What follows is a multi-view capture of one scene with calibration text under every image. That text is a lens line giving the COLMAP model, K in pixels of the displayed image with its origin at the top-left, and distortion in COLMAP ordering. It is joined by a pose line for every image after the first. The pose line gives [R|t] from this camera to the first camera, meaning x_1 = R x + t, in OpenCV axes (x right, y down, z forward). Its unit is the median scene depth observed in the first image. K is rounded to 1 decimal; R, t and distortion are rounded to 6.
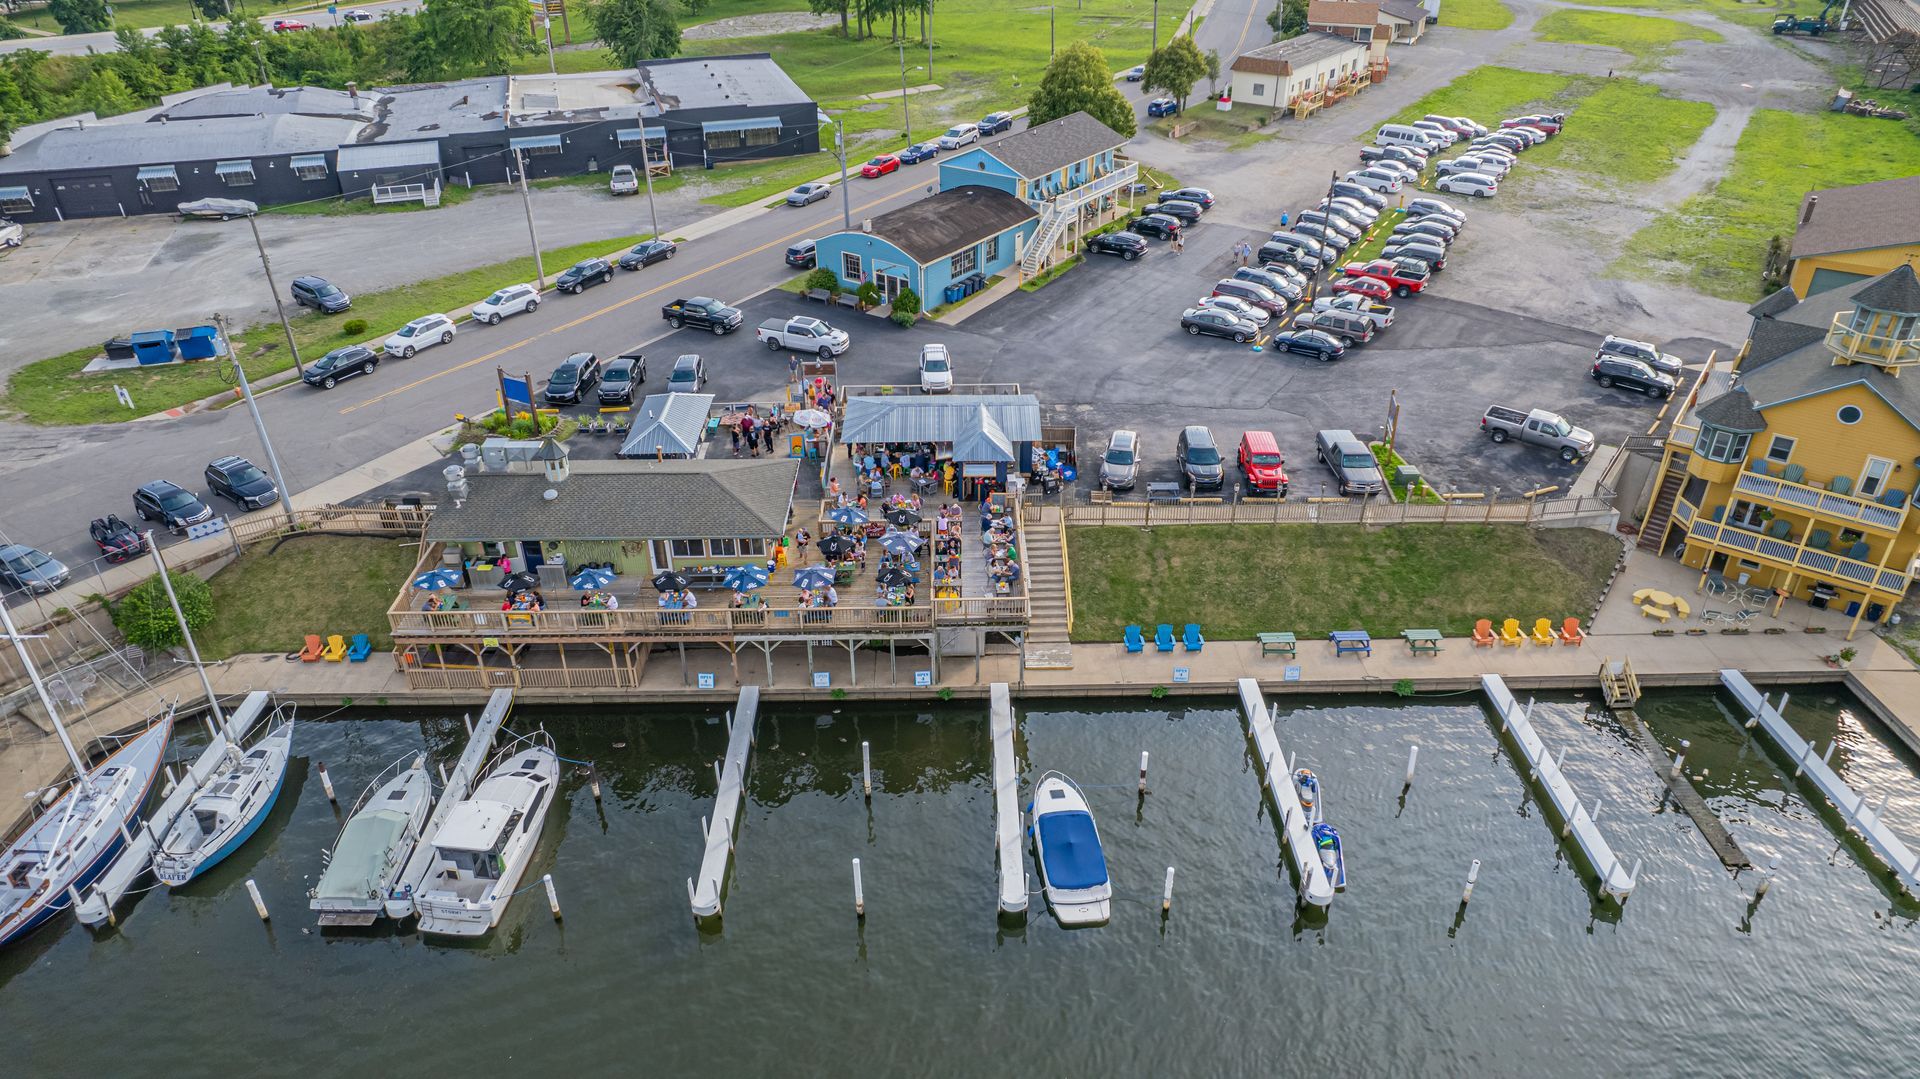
lens RADIAL K [[1219.9, 0, 961.7], [0, 1219.9, 518.4], [0, 0, 1]] dist [-0.078847, 0.073181]
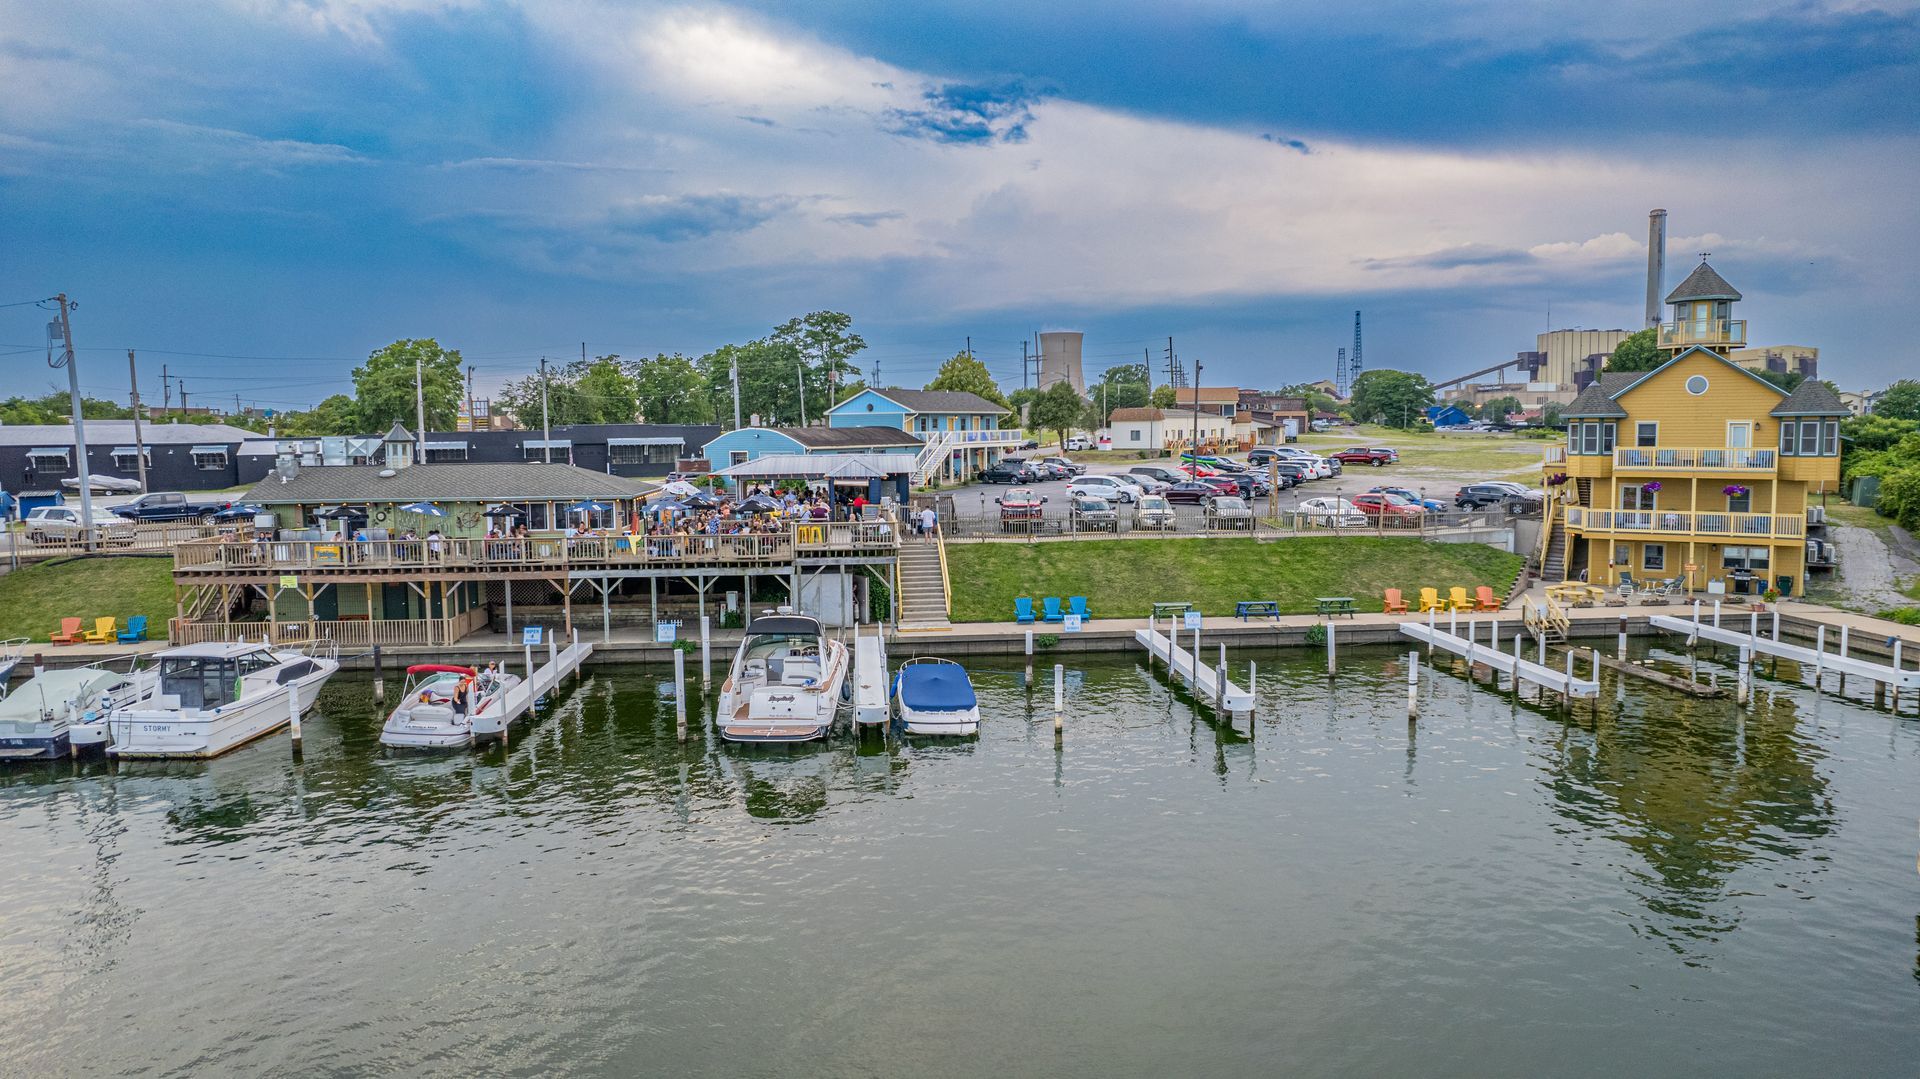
lens RADIAL K [[1219.9, 0, 961.7], [0, 1219.9, 518.4], [0, 0, 1]] dist [-0.078847, 0.073181]
pose [[0.997580, -0.010369, 0.068744, 0.036077], [0.039345, 0.899427, -0.435297, 0.417892], [-0.057316, 0.436948, 0.897659, 0.151424]]
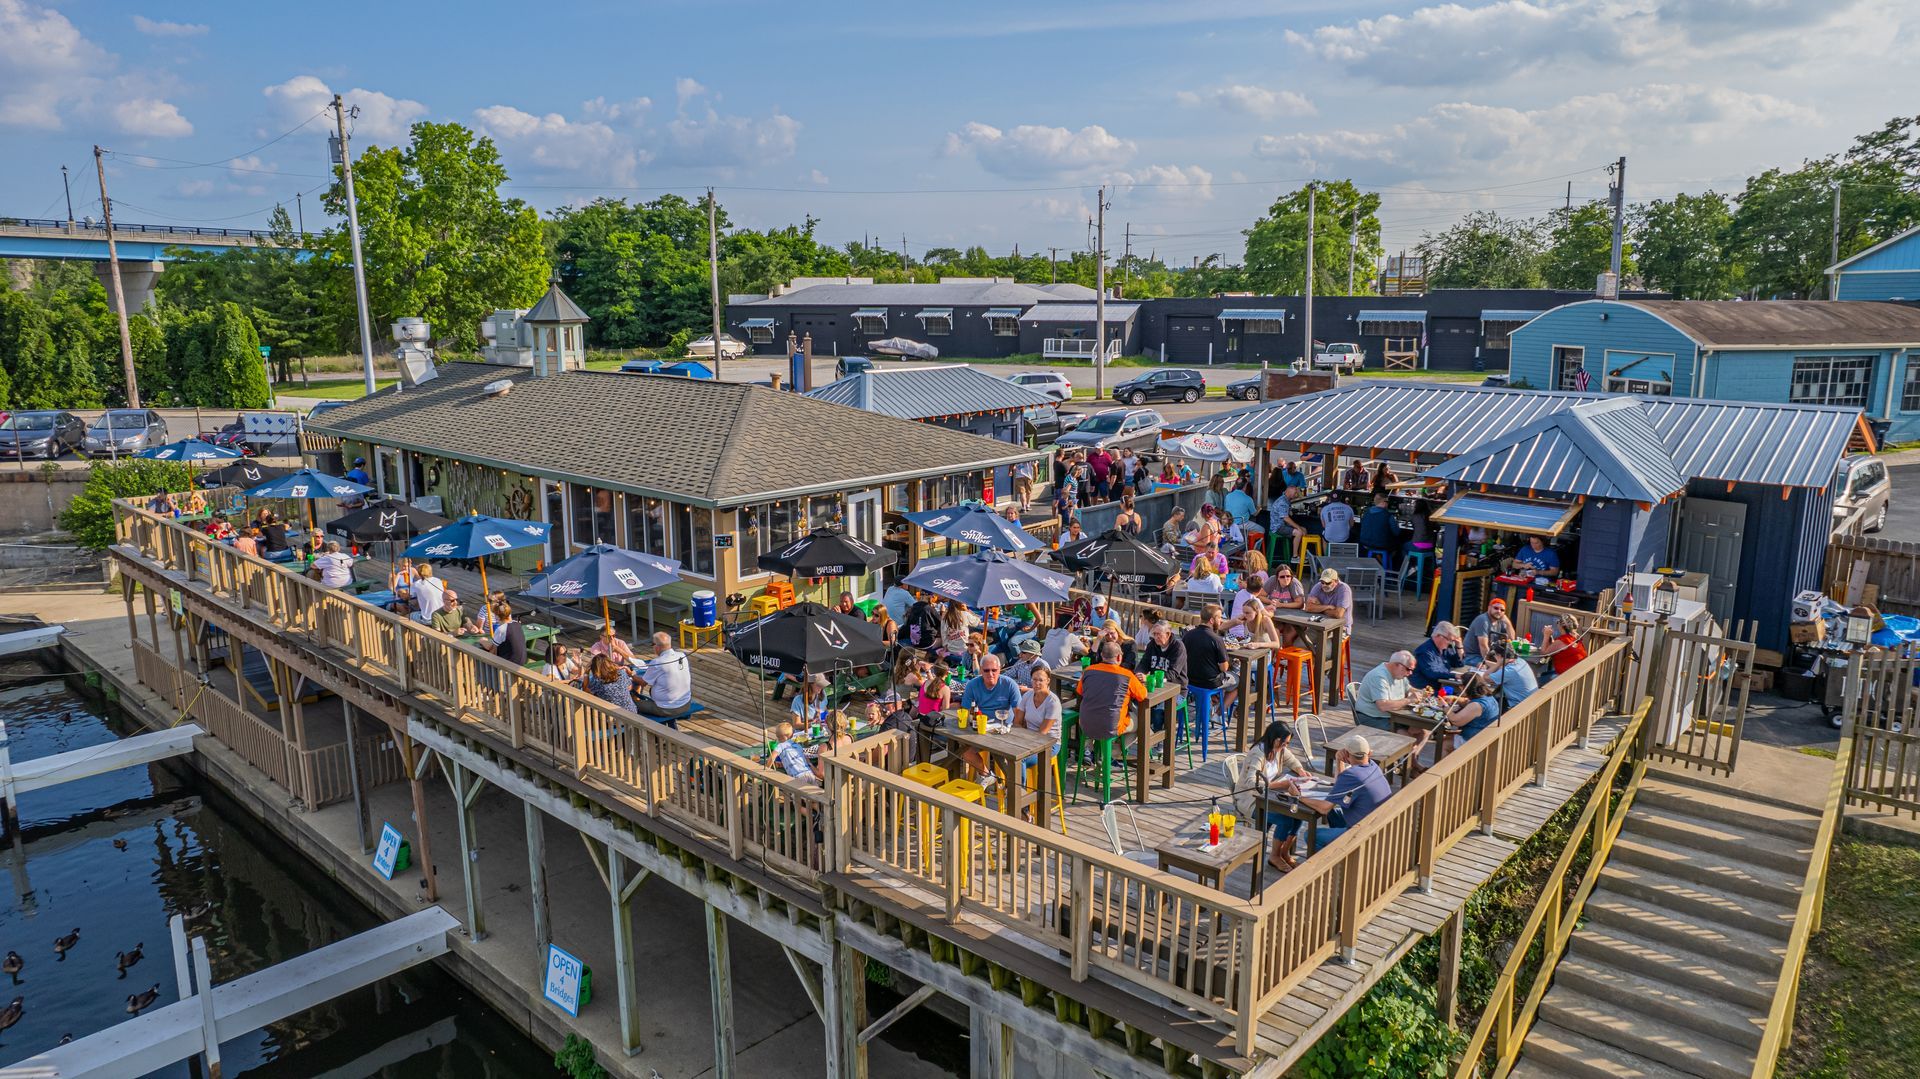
lens RADIAL K [[1219.9, 0, 961.7], [0, 1219.9, 518.4], [0, 0, 1]] dist [-0.078847, 0.073181]
pose [[0.725724, 0.126761, -0.676207, 0.110910], [-0.345603, 0.917037, -0.199003, 0.056066], [0.594881, 0.378120, 0.709325, 0.764744]]
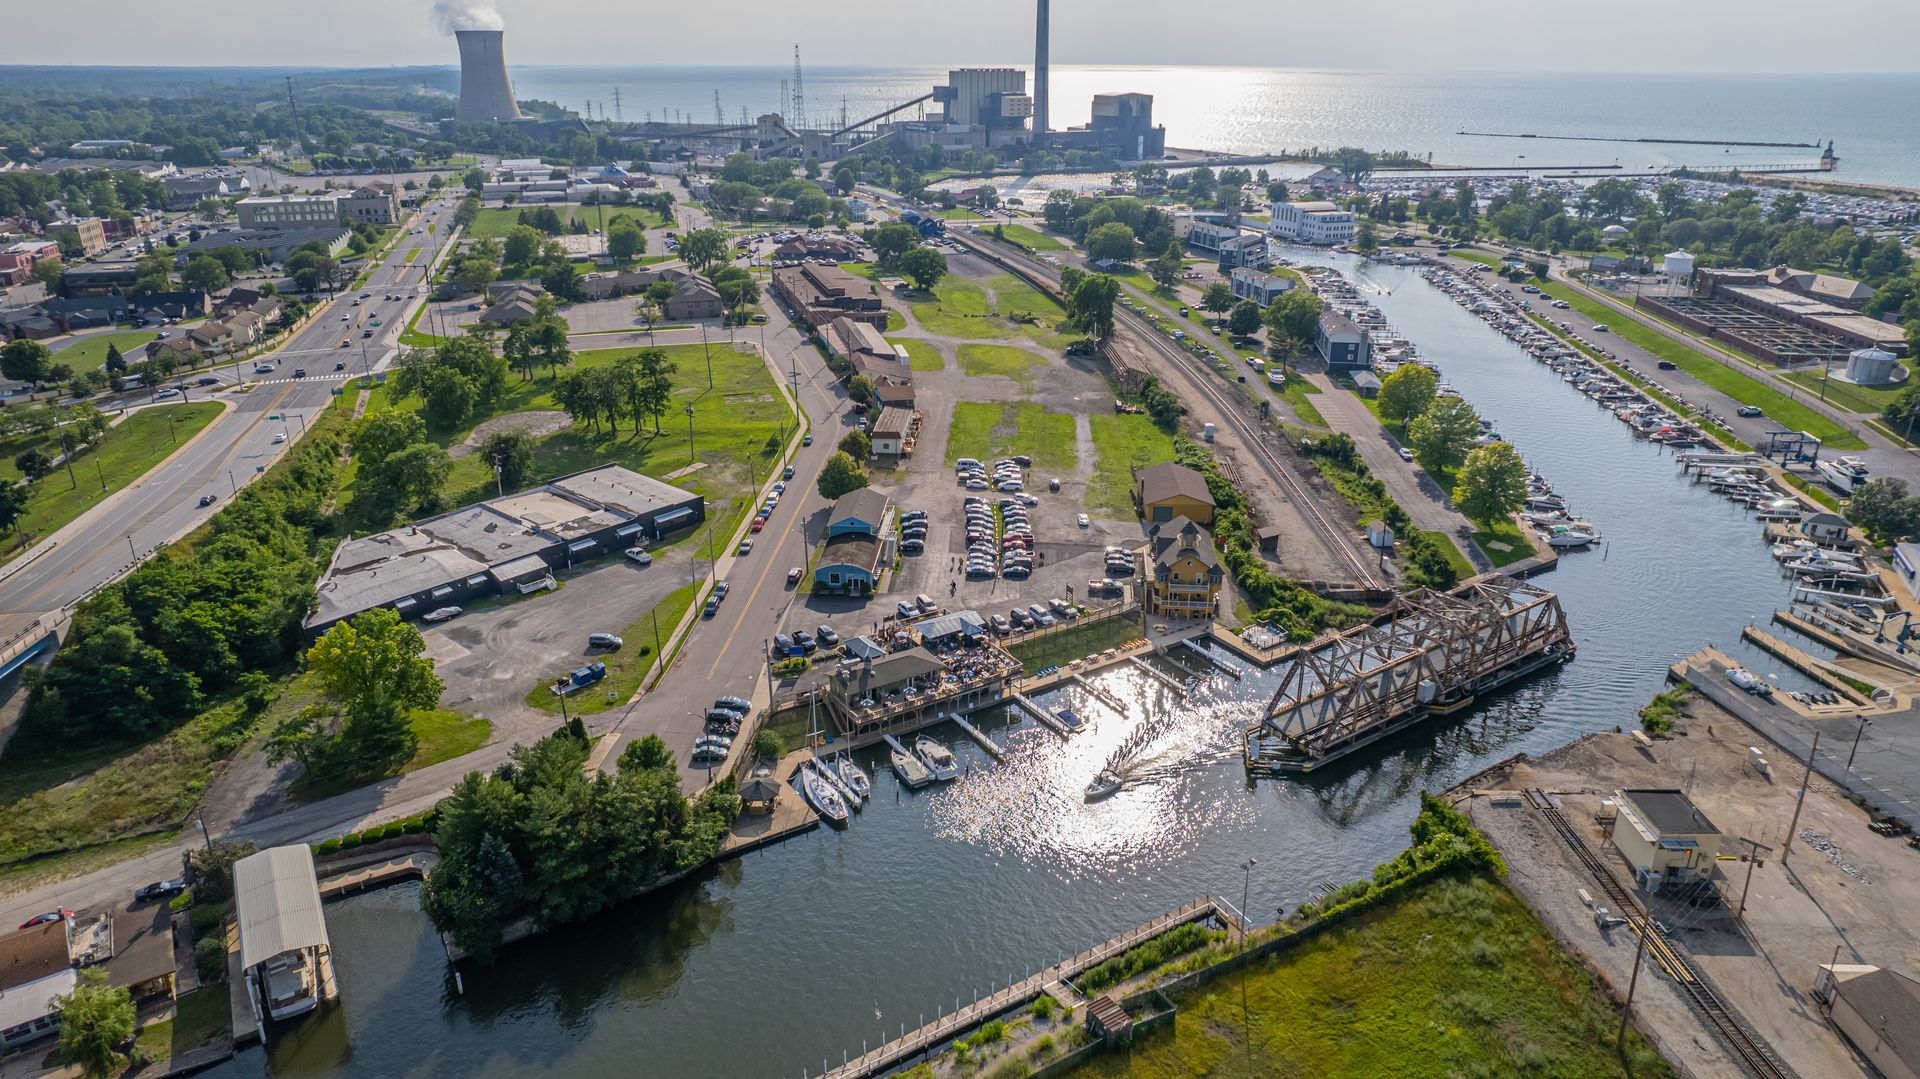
lens RADIAL K [[1219.9, 0, 961.7], [0, 1219.9, 518.4], [0, 0, 1]] dist [-0.078847, 0.073181]
pose [[0.849864, -0.178872, 0.495718, -1.553754], [0.258403, 0.961239, -0.096161, -0.039489], [-0.459303, 0.209819, 0.863144, -1.785733]]
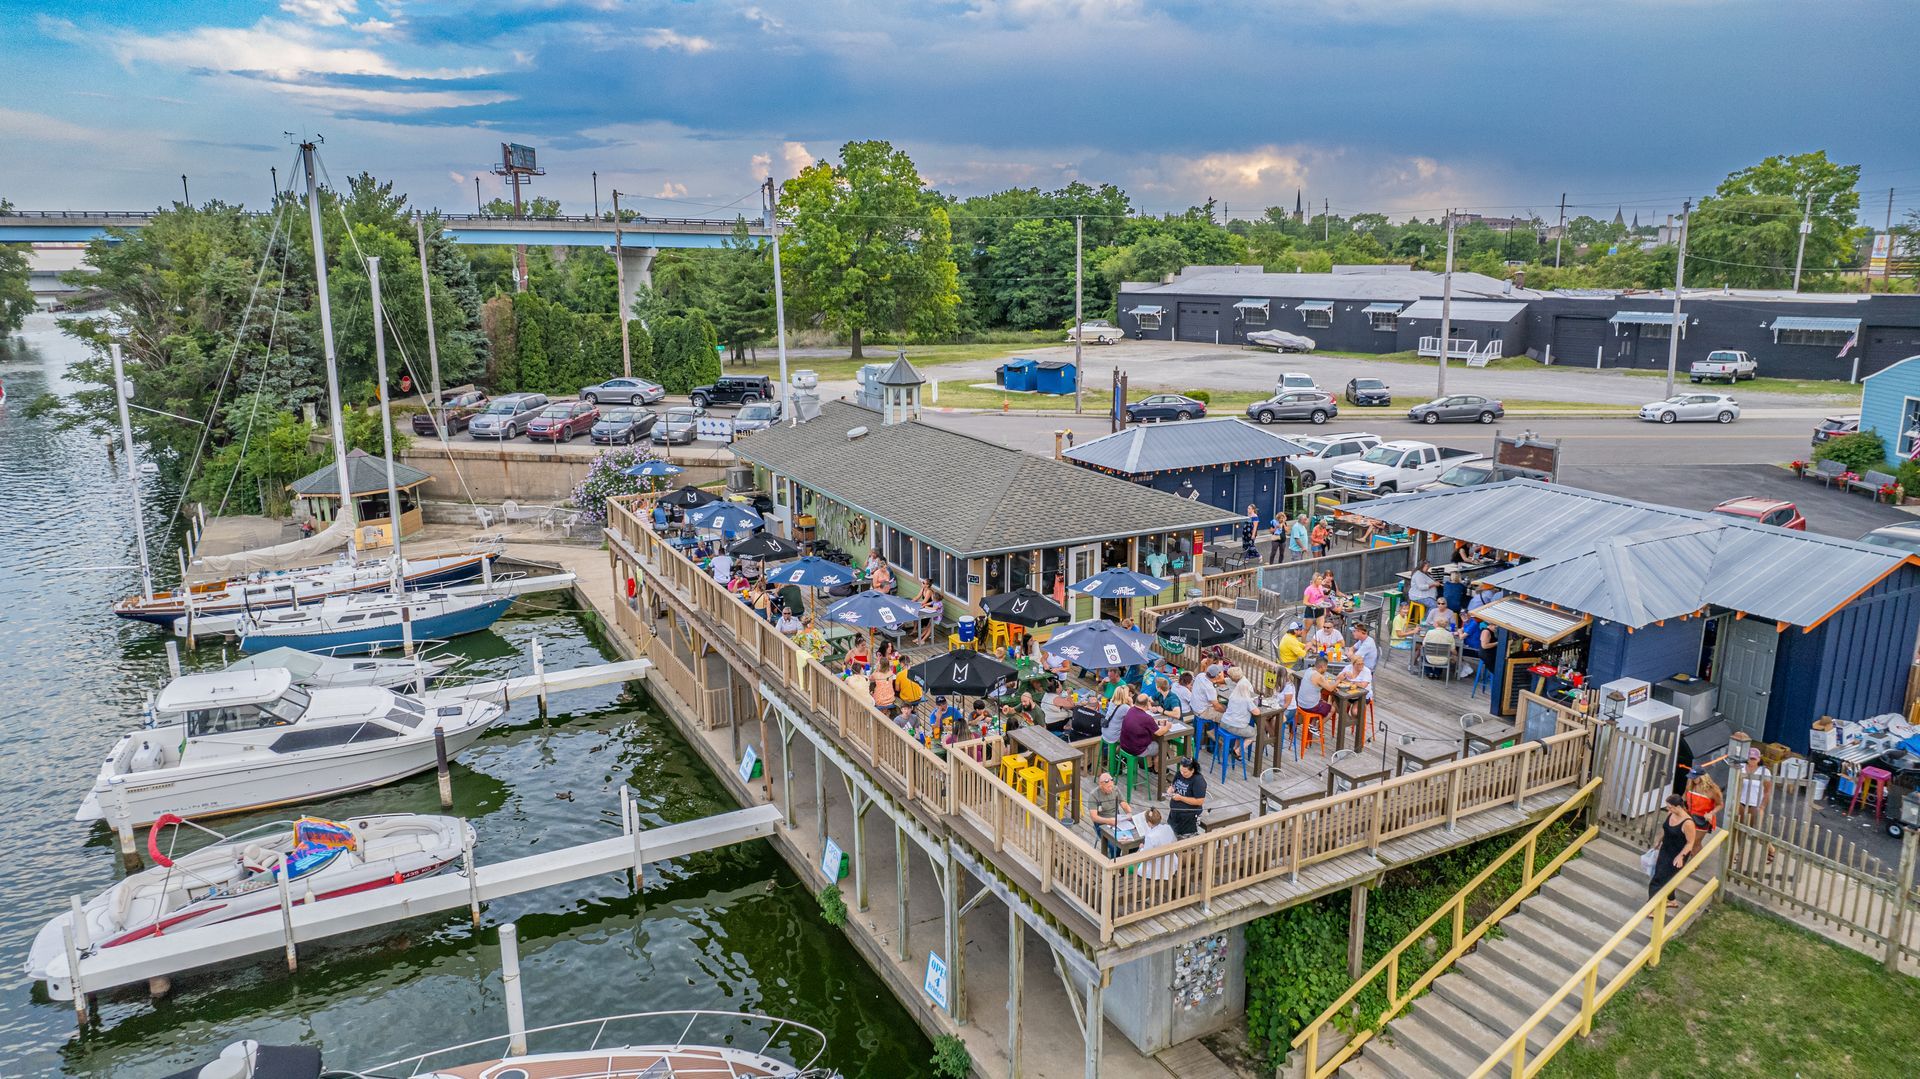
lens RADIAL K [[1219.9, 0, 961.7], [0, 1219.9, 518.4], [0, 0, 1]] dist [-0.078847, 0.073181]
pose [[0.450482, 0.194434, -0.871356, 0.239430], [-0.444433, 0.895310, -0.029989, 0.015117], [0.774303, 0.400769, 0.489734, 0.721635]]
